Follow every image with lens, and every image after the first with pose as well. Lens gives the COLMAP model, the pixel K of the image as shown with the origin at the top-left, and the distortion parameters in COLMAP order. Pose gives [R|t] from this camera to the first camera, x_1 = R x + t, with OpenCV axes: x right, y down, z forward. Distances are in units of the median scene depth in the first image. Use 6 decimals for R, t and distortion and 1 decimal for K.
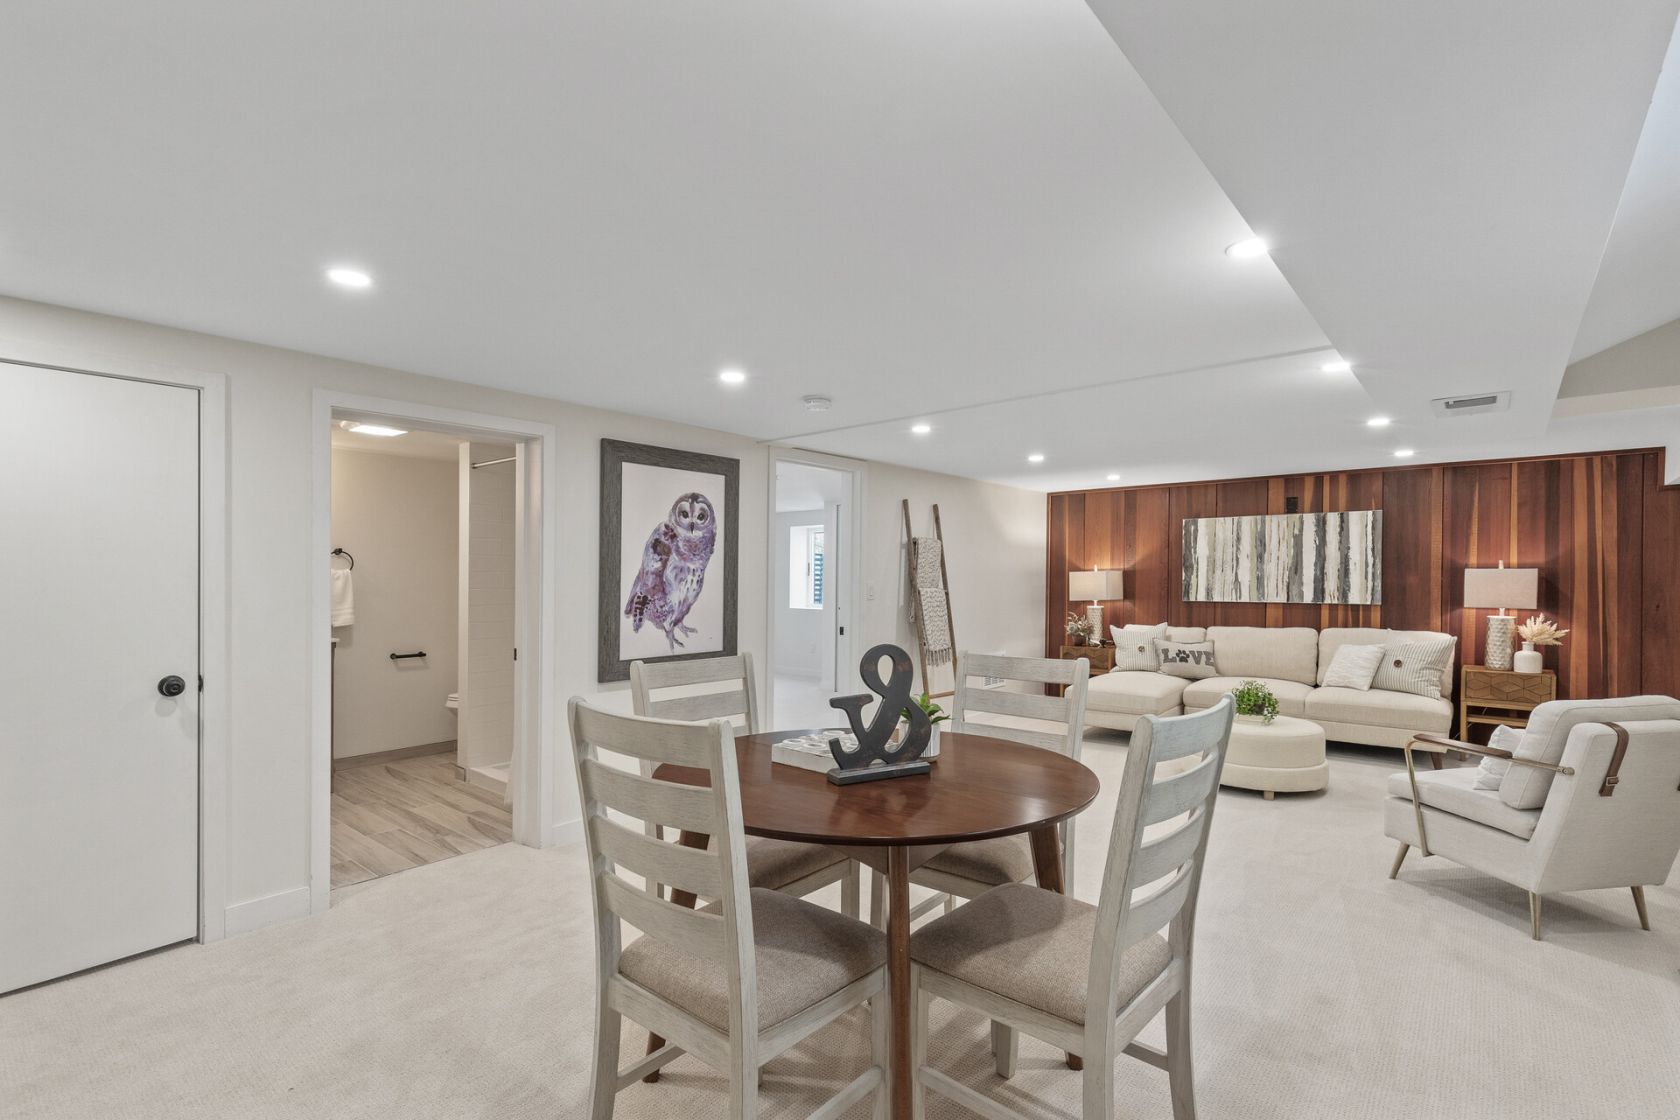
lens RADIAL K [[775.0, 0, 834.2], [0, 775.0, 570.8], [0, 0, 1]] dist [0.019438, -0.000289]
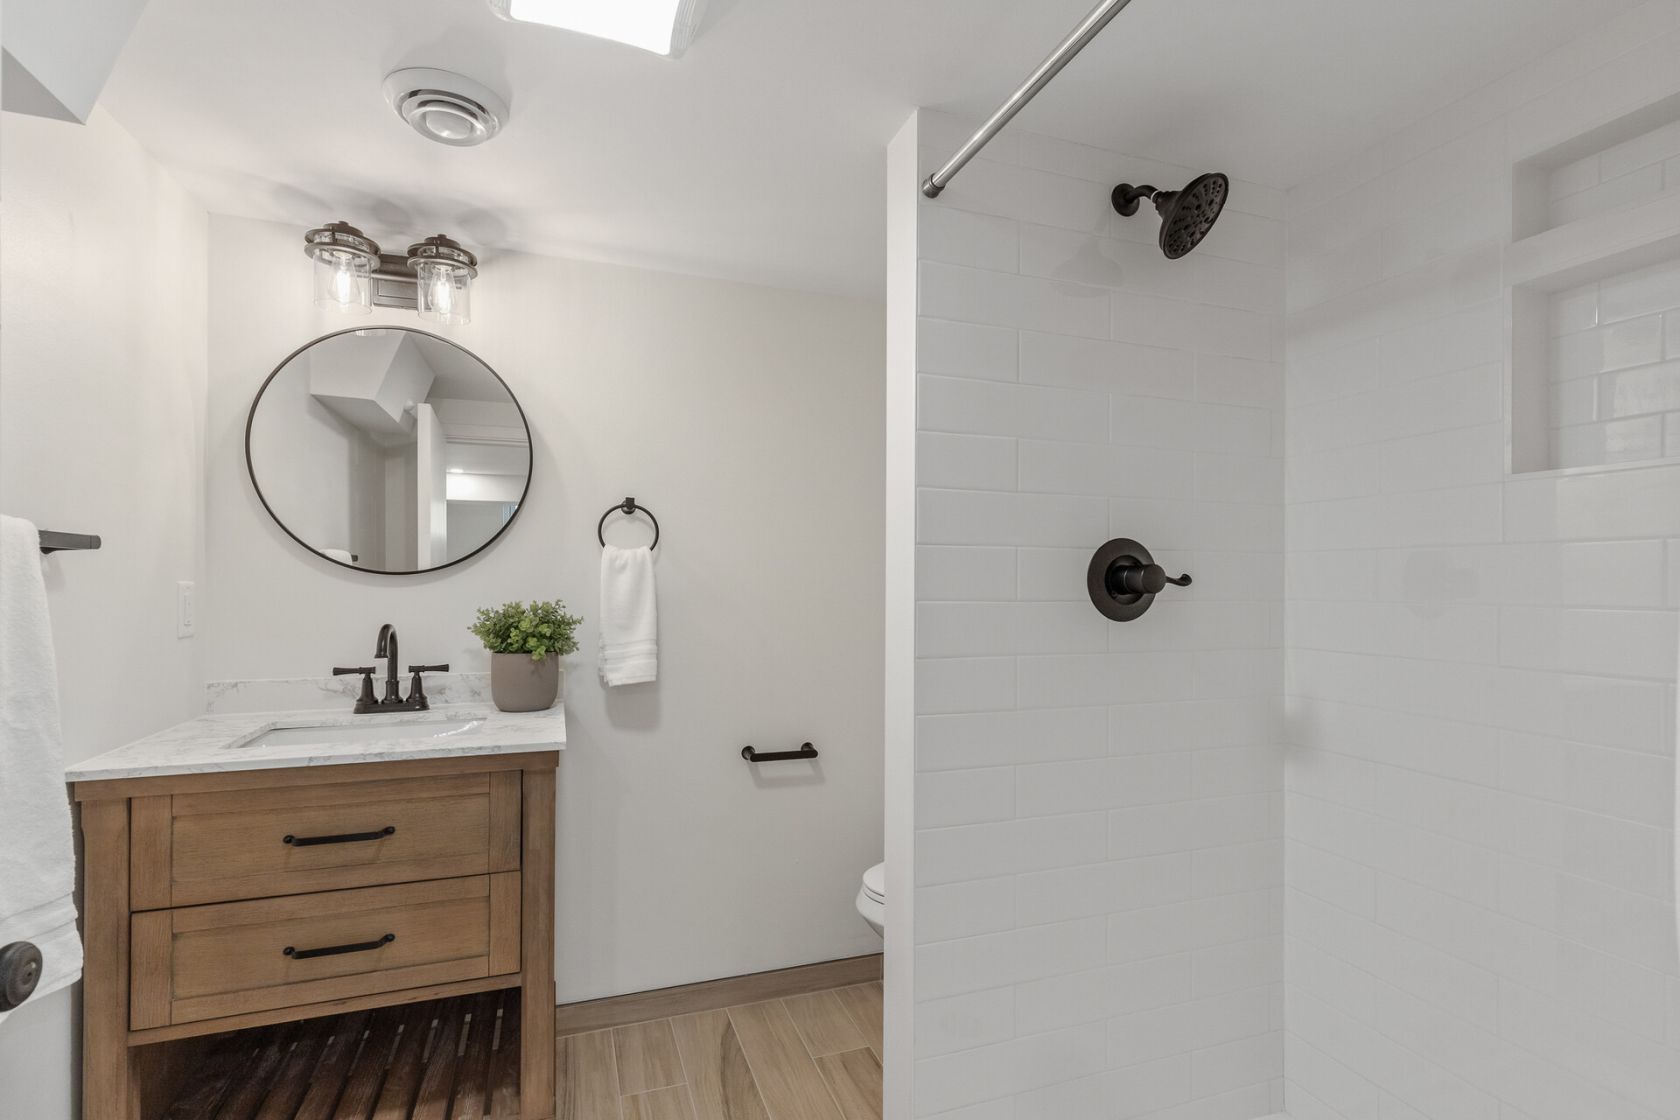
lens RADIAL K [[775.0, 0, 836.8], [0, 775.0, 569.2], [0, 0, 1]] dist [0.019438, -0.000289]
pose [[0.869716, -0.001766, -0.493549, -0.243232], [-0.000736, 0.999988, -0.004876, 0.008447], [0.493551, 0.004604, 0.869704, 0.506387]]
